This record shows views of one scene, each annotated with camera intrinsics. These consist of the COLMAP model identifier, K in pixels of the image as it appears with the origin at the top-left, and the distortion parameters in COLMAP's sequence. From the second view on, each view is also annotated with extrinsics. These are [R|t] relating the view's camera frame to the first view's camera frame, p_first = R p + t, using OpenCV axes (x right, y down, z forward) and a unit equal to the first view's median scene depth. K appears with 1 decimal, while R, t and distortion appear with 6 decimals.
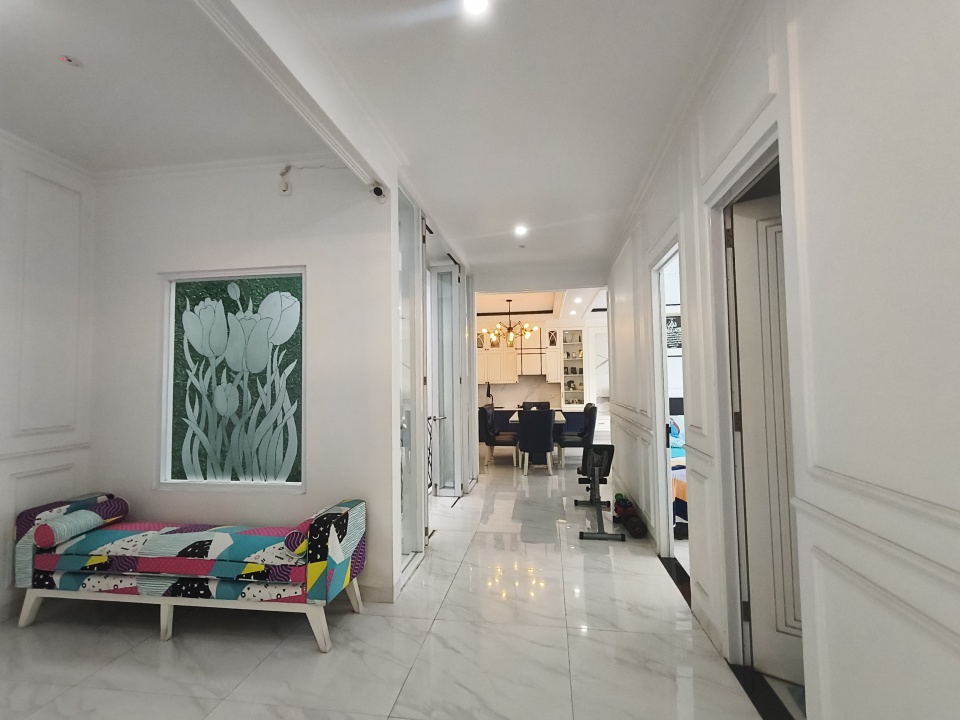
lens RADIAL K [[449.2, 0, 481.6], [0, 449.2, 357.6], [0, 0, 1]] dist [0.009386, -0.002425]
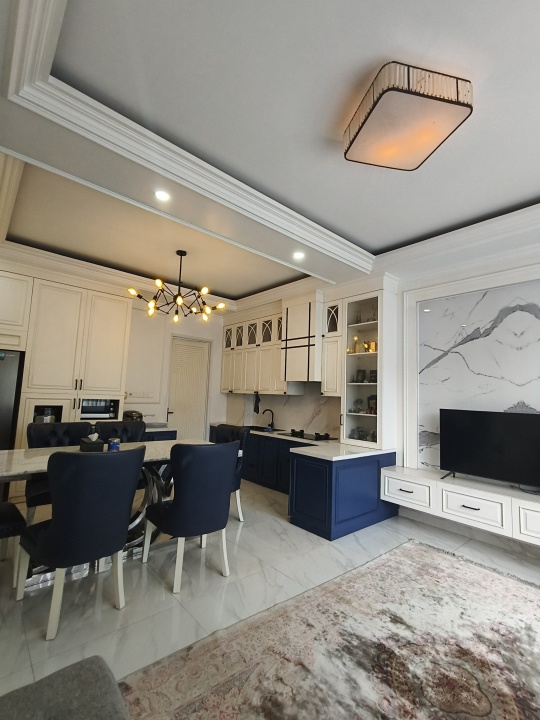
lens RADIAL K [[336.9, 0, 269.0], [0, 336.9, 360.1], [0, 0, 1]] dist [0.009386, -0.002425]
pose [[0.759817, -0.017410, -0.649904, 0.375086], [-0.025913, 0.998036, -0.057031, 0.036286], [0.649621, 0.060174, 0.757873, 0.626814]]
